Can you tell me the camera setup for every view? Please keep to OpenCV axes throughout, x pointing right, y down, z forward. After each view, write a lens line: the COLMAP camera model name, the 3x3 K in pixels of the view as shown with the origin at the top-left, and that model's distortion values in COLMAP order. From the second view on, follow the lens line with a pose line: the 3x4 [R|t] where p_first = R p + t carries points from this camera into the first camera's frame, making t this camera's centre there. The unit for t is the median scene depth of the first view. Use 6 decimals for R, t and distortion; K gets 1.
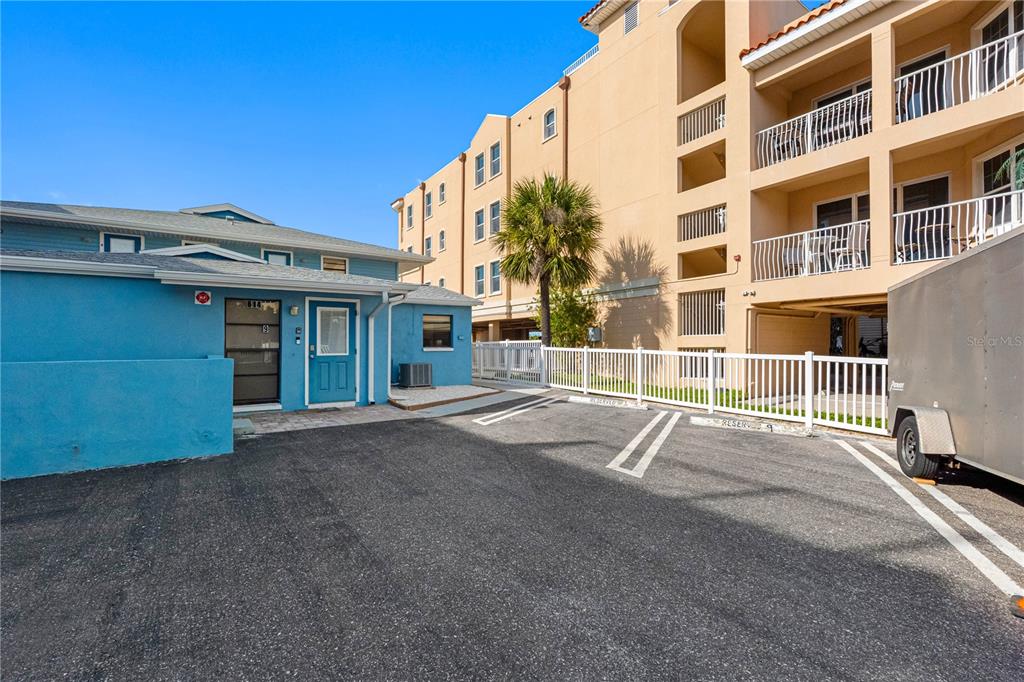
lens RADIAL K [[476.0, 0, 512.2], [0, 476.0, 336.6], [0, 0, 1]] dist [-0.002405, -0.000458]
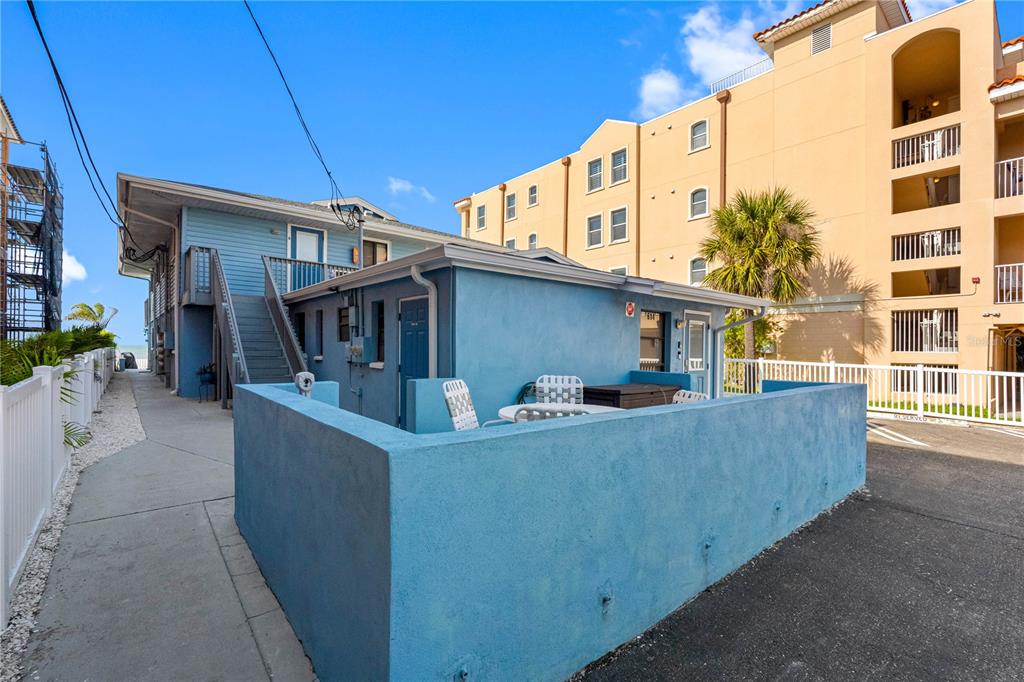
lens RADIAL K [[471.7, 0, 498.5], [0, 471.7, 340.9], [0, 0, 1]] dist [-0.003043, -0.000932]
pose [[0.994768, 0.022436, 0.099664, -0.658640], [-0.023326, 0.999698, 0.007781, -0.013981], [-0.099459, -0.010065, 0.994991, 0.066761]]
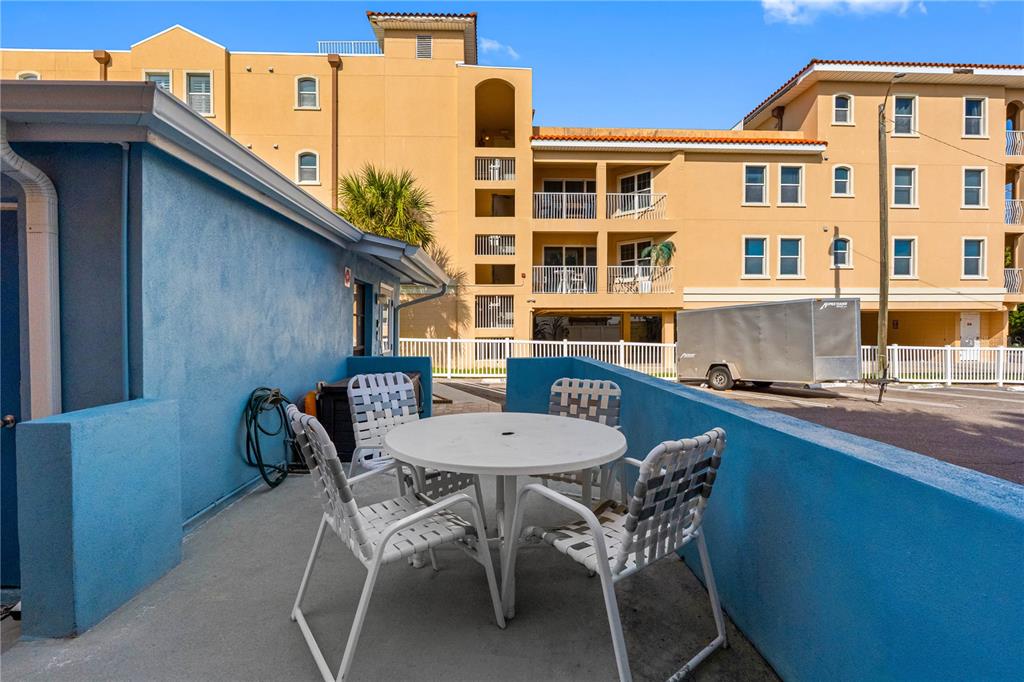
lens RADIAL K [[467.8, 0, 516.6], [0, 467.8, 330.5], [0, 0, 1]] dist [-0.002743, -0.000271]
pose [[0.505105, 0.002559, 0.863054, -0.746340], [-0.020030, 0.999761, 0.008758, -0.008614], [-0.862825, -0.021711, 0.505036, 0.283551]]
